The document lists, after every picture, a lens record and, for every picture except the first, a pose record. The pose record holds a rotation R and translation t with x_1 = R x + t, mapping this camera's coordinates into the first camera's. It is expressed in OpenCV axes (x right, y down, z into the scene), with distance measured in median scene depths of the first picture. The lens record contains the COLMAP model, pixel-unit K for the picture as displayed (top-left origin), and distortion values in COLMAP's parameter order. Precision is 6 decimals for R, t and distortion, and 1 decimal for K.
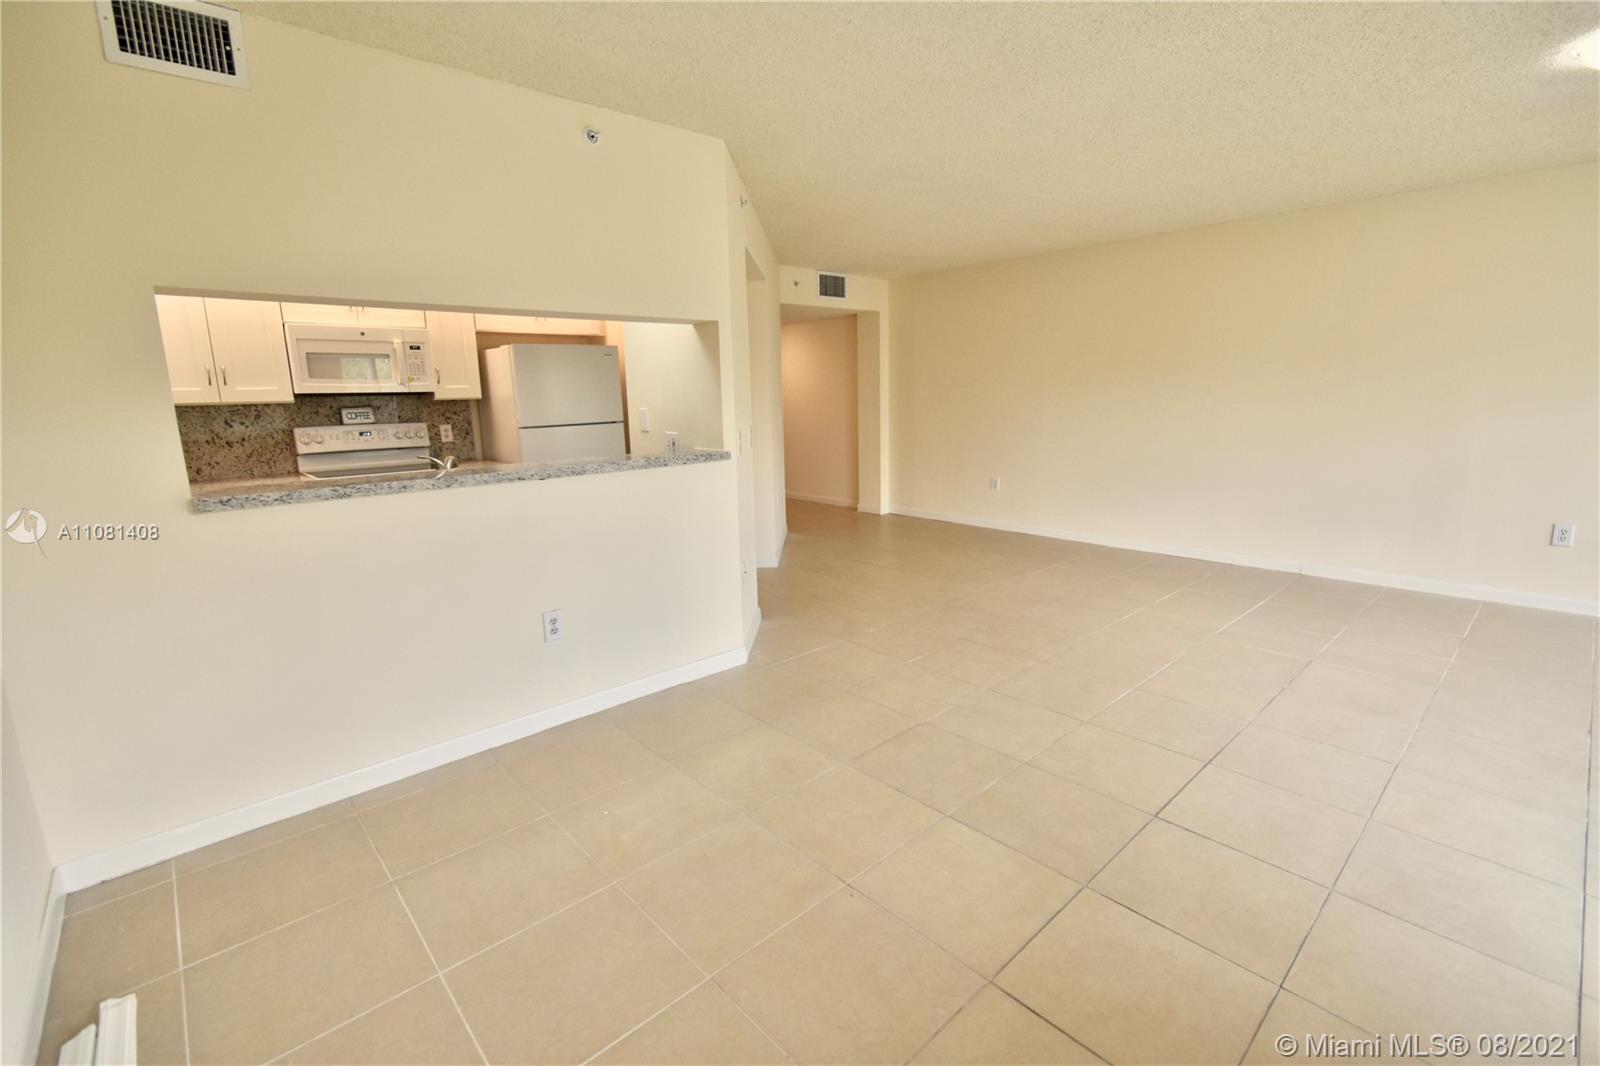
lens RADIAL K [[710.1, 0, 802.4], [0, 710.1, 538.3], [0, 0, 1]] dist [-0.007016, -0.000397]
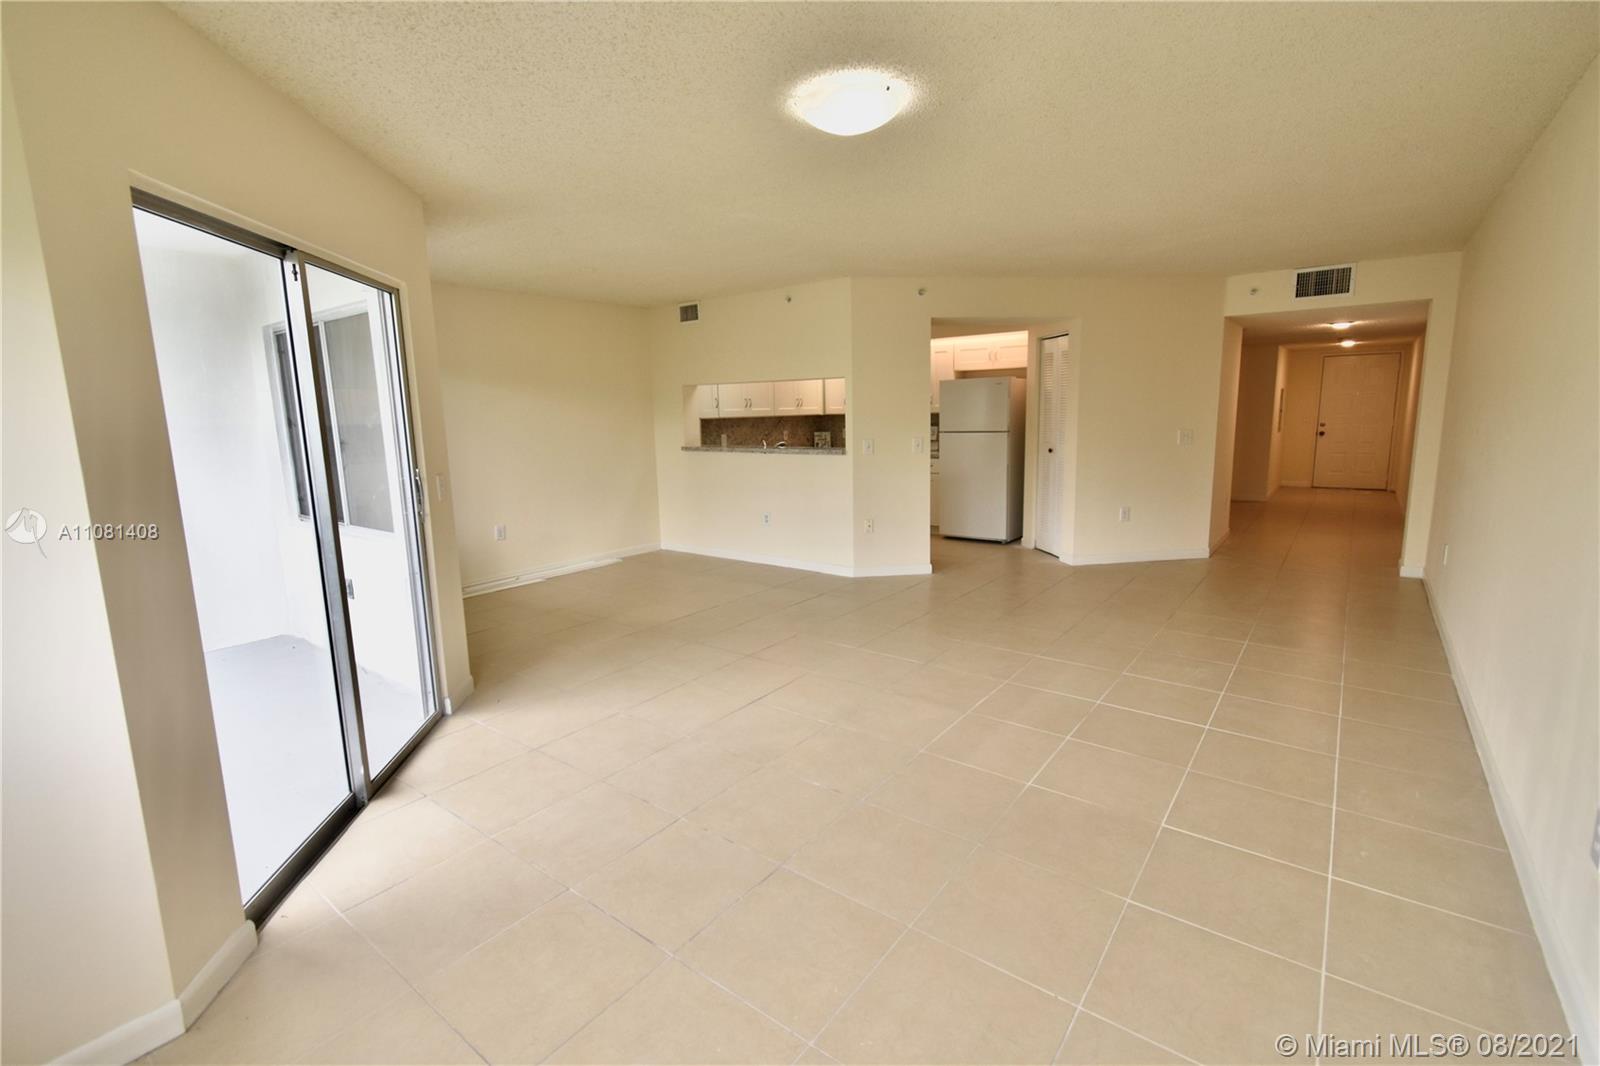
lens RADIAL K [[710.1, 0, 802.7], [0, 710.1, 526.7], [0, 0, 1]] dist [-0.007016, -0.000397]
pose [[0.176651, 0.173533, -0.968855, 1.220031], [-0.182188, 0.973091, 0.141073, -0.125760], [0.967265, 0.151594, 0.203513, 0.436061]]
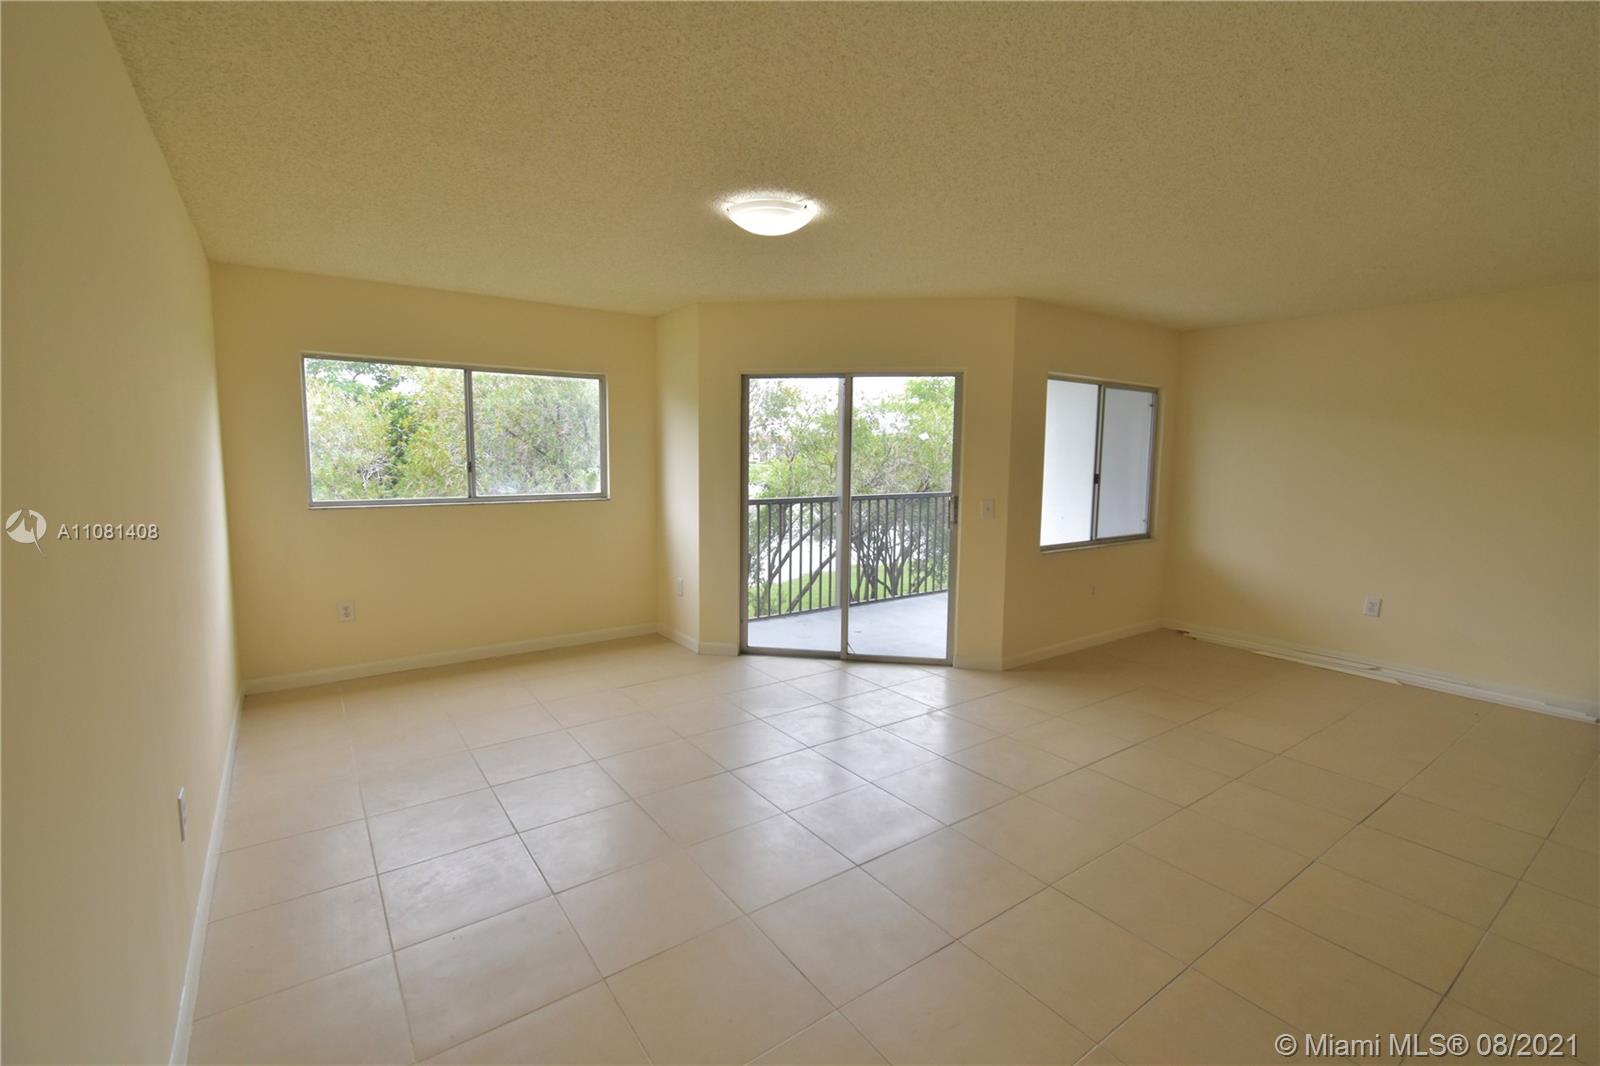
lens RADIAL K [[710.1, 0, 797.3], [0, 710.1, 533.9], [0, 0, 1]] dist [-0.007016, -0.000397]
pose [[-0.993467, -0.009598, 0.113714, 0.566762], [0.025902, 0.951485, 0.306602, -0.289773], [-0.111140, 0.307544, -0.945021, 1.270982]]
